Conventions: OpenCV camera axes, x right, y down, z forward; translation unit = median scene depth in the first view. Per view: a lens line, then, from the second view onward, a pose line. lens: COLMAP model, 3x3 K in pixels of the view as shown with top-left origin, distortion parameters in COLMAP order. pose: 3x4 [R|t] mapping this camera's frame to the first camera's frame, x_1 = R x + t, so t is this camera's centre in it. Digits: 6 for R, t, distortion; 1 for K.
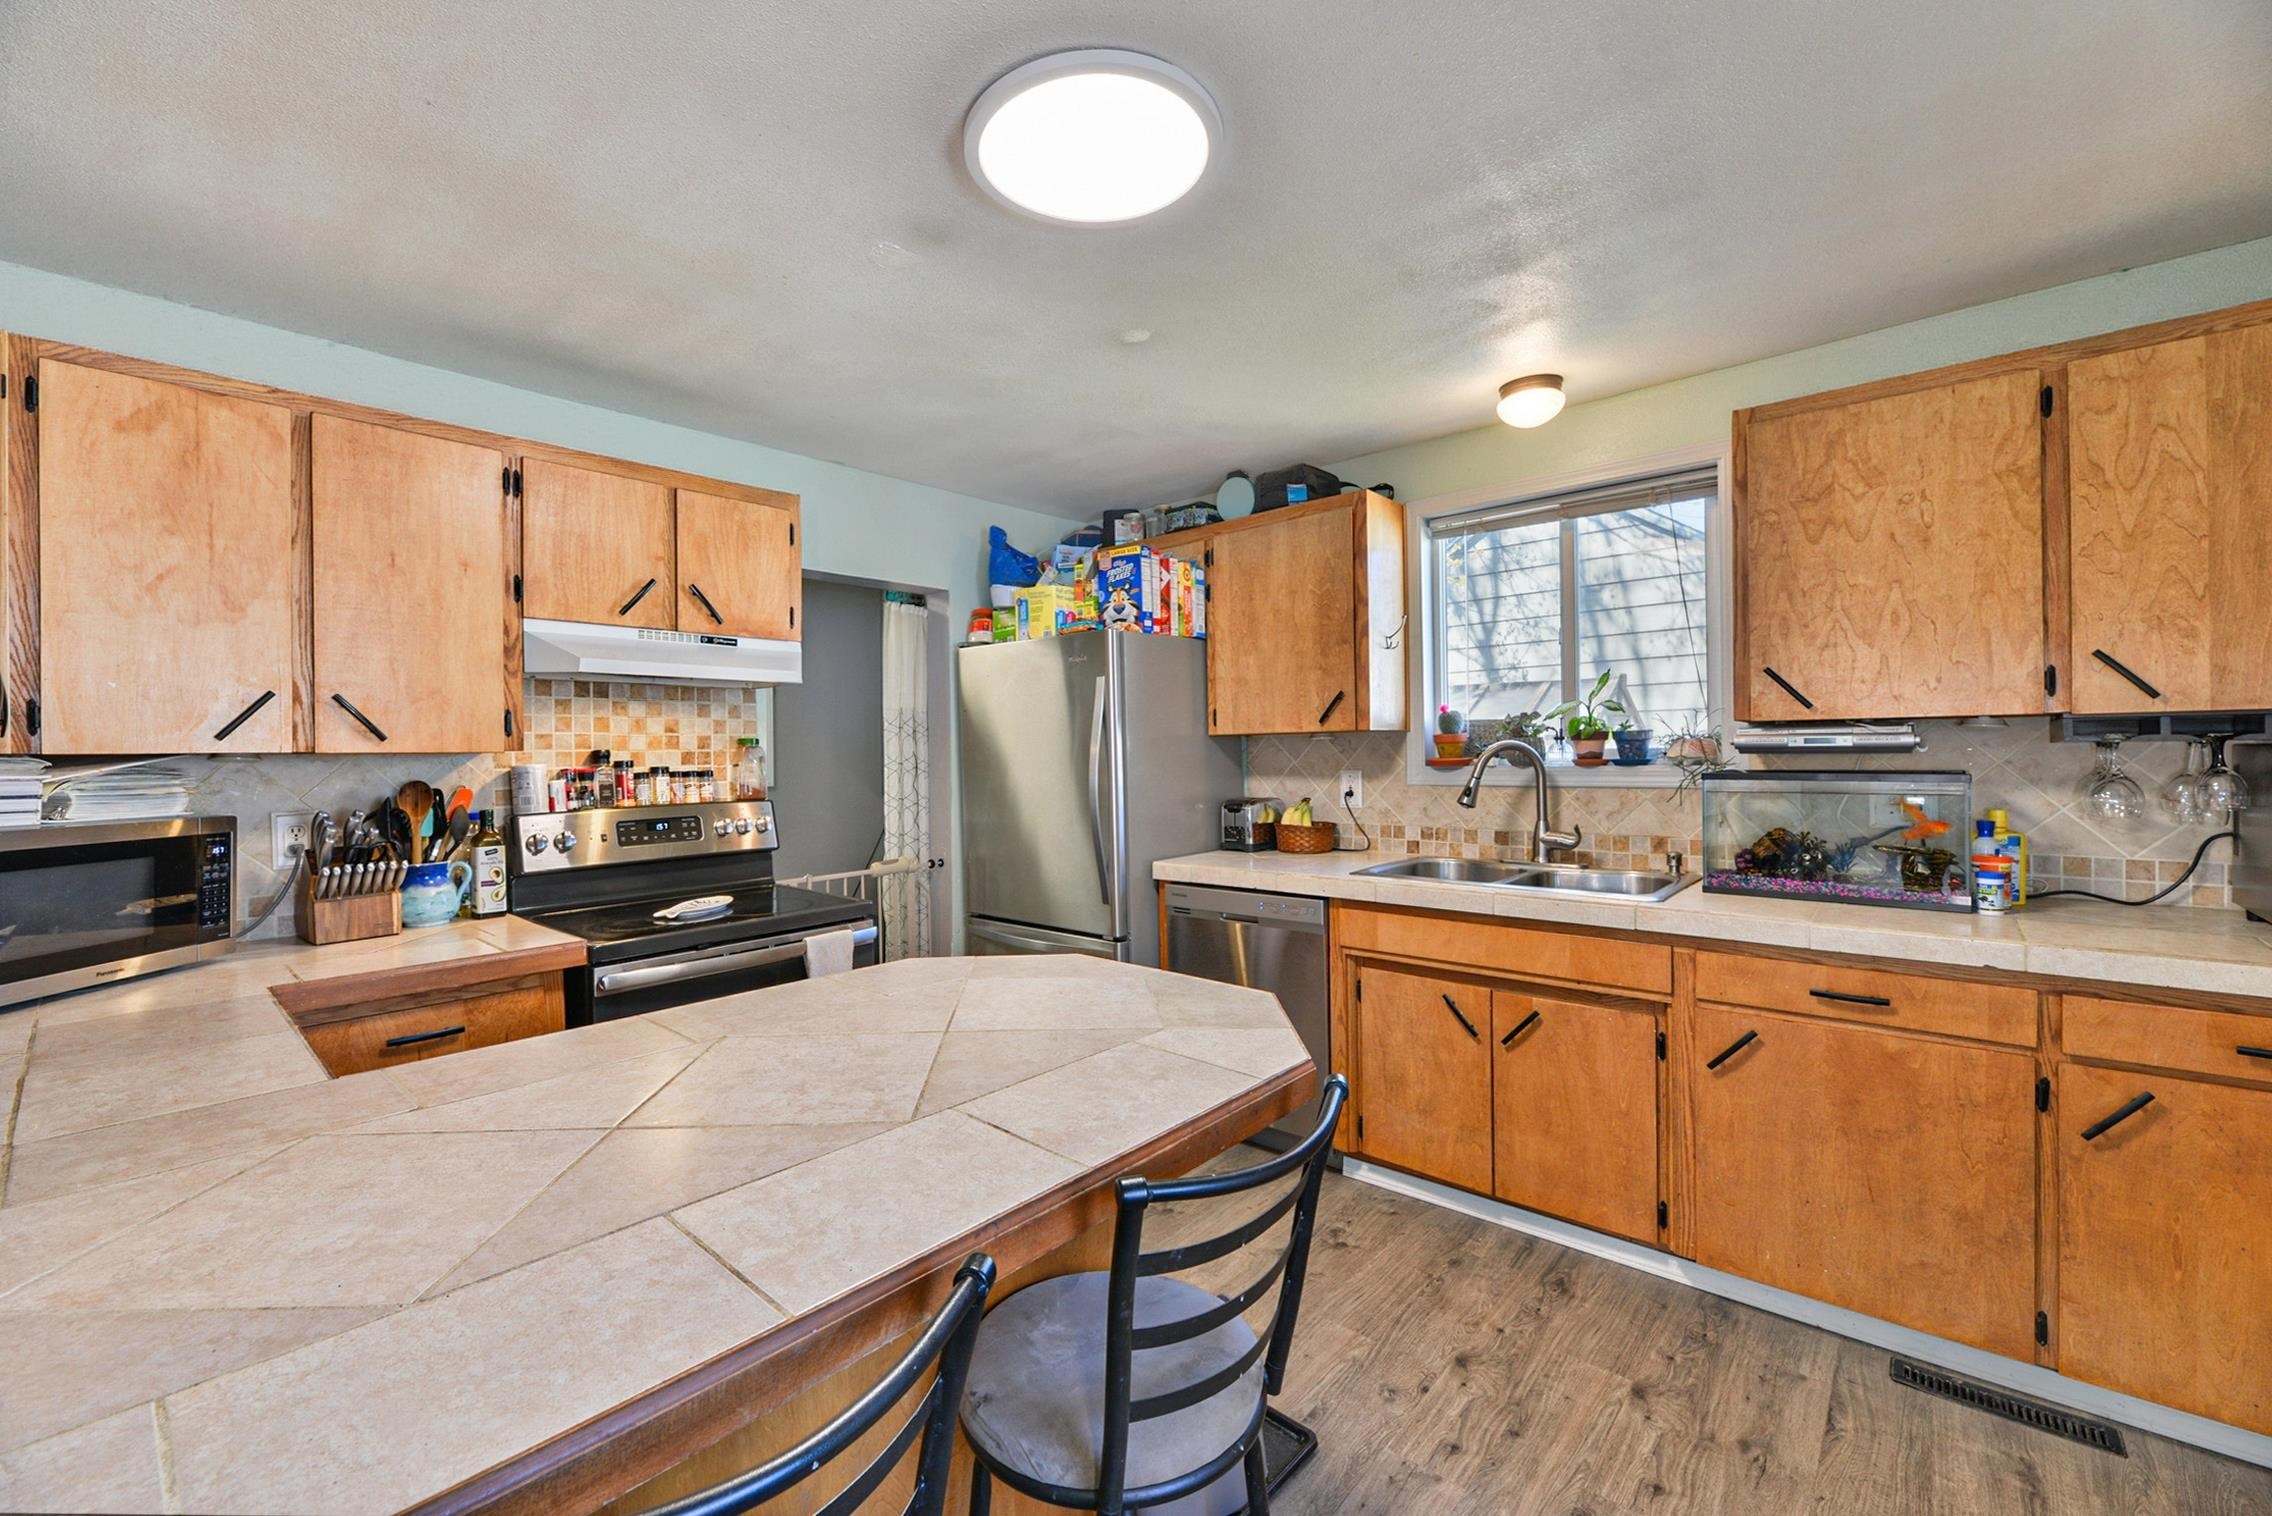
lens RADIAL K [[909.0, 0, 1114.4], [0, 909.0, 753.5], [0, 0, 1]] dist [-0.009913, -0.000116]
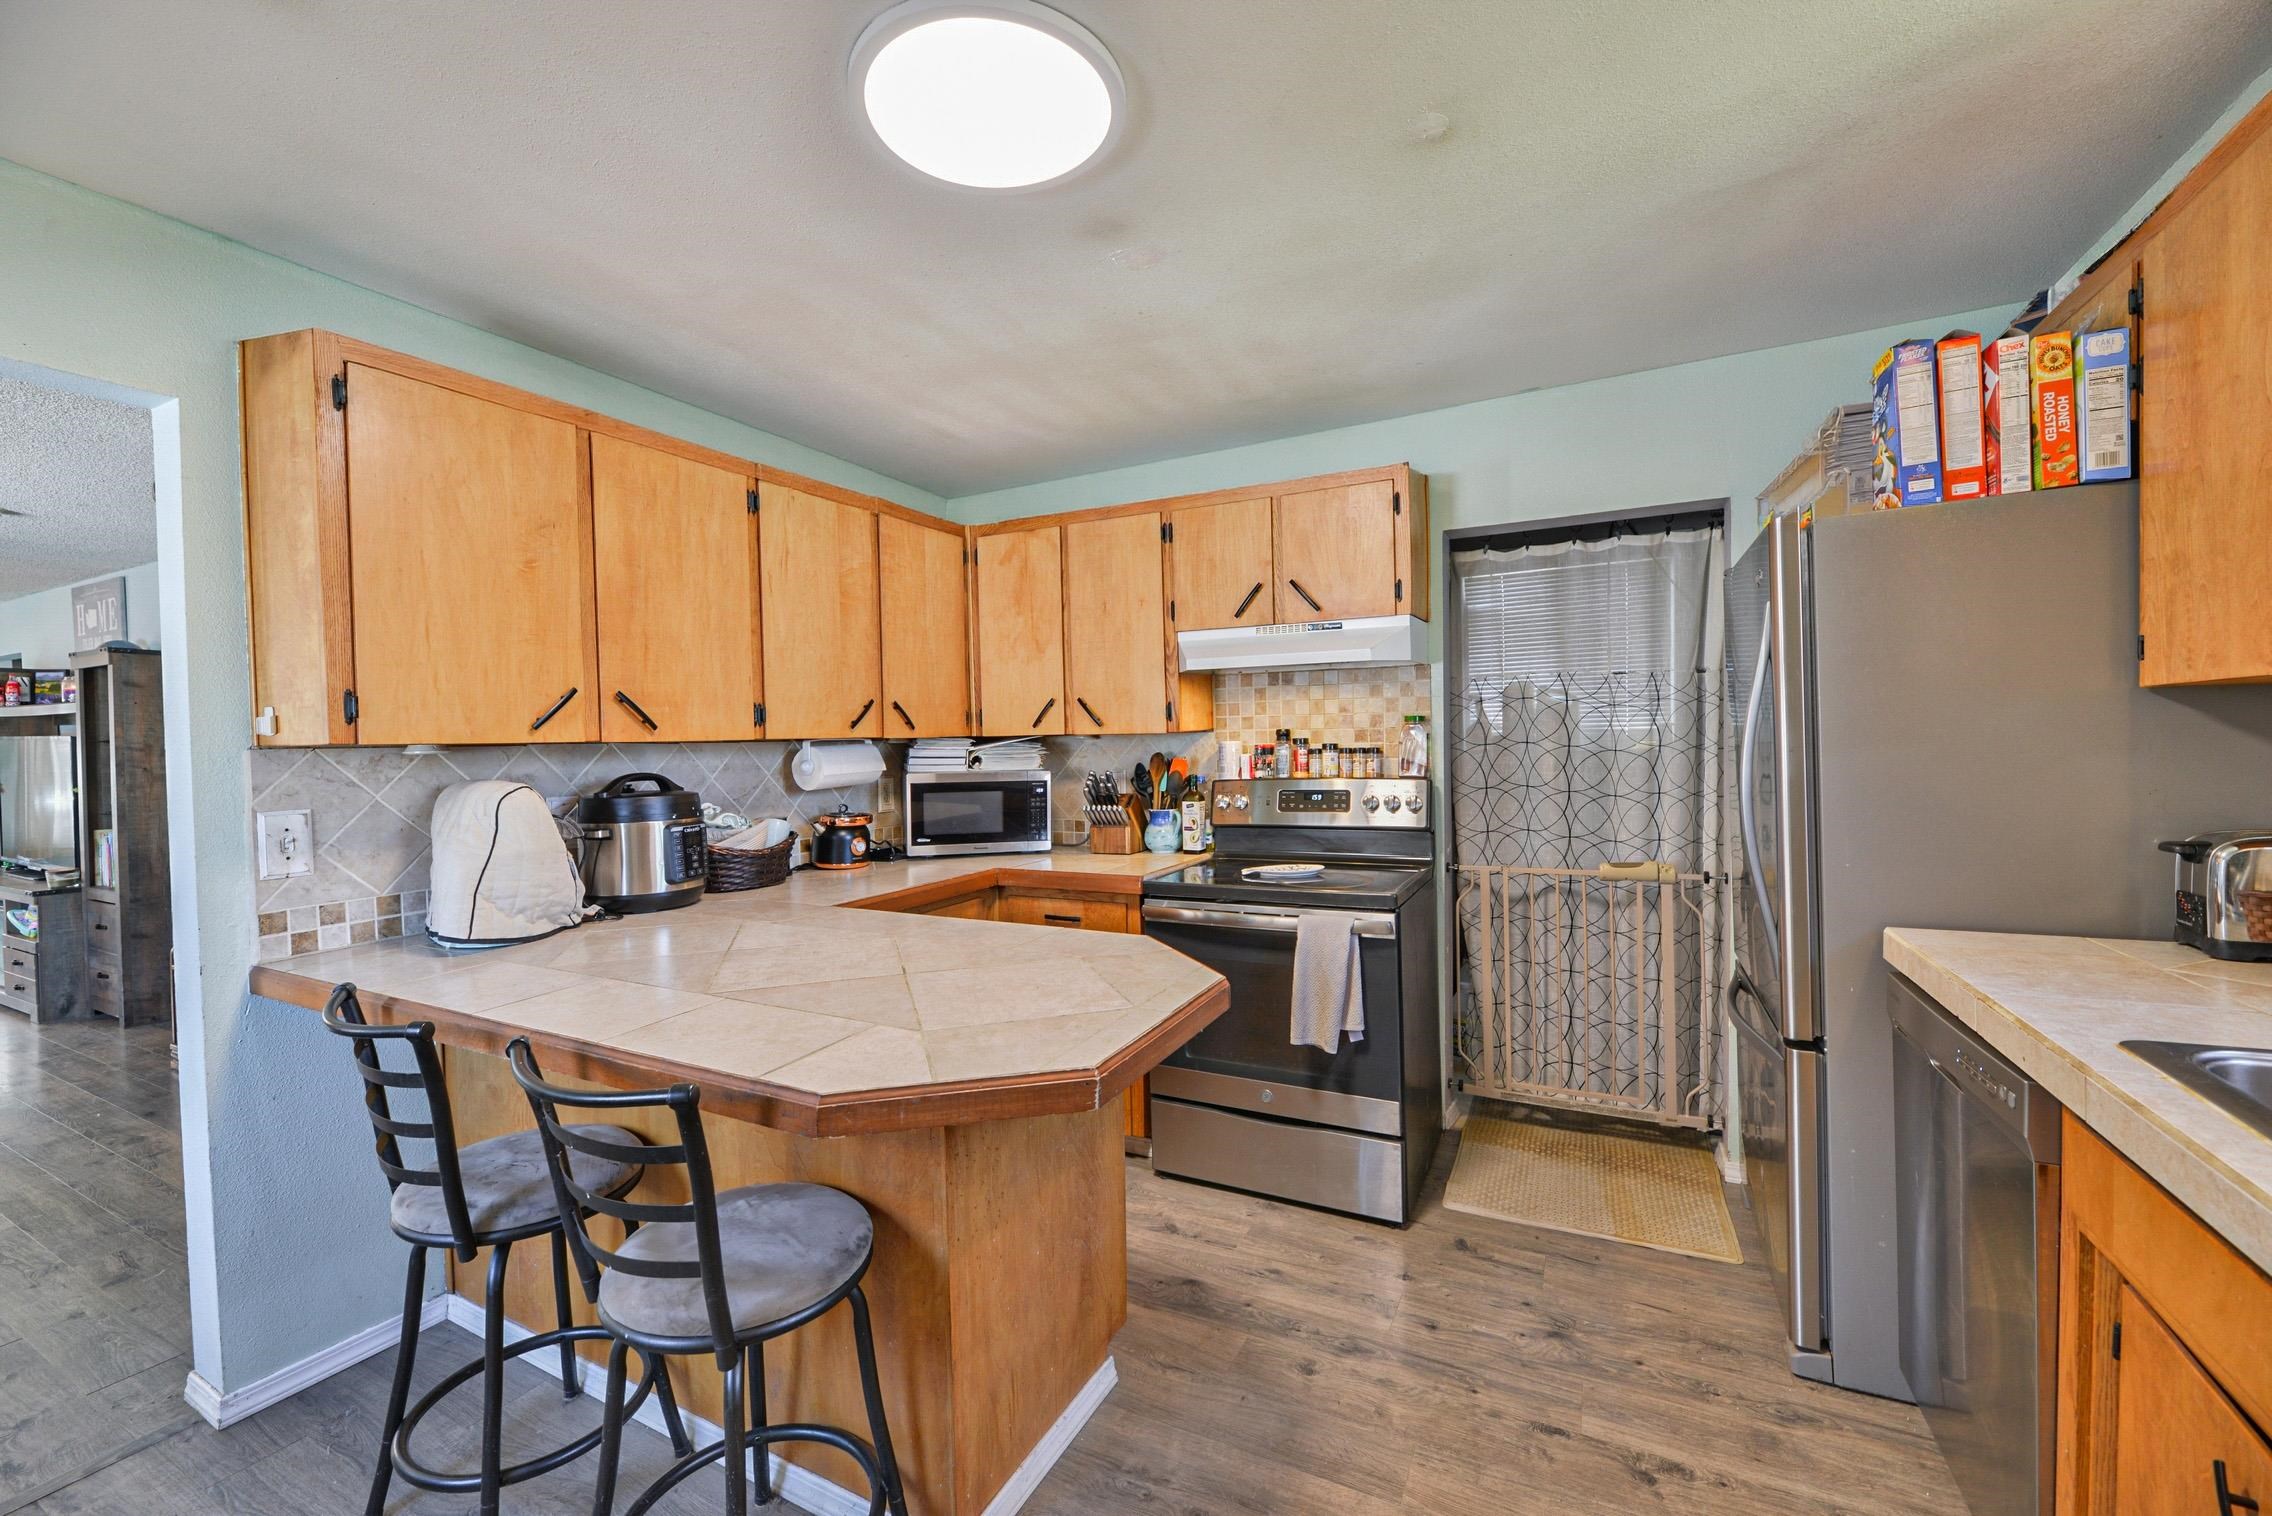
lens RADIAL K [[909.0, 0, 1132.1], [0, 909.0, 750.2], [0, 0, 1]] dist [-0.009913, -0.000116]
pose [[0.255699, 0.019608, -0.966558, 0.587555], [0.013993, 0.999614, 0.023981, -0.008379], [0.966655, -0.019657, 0.255326, 0.553110]]
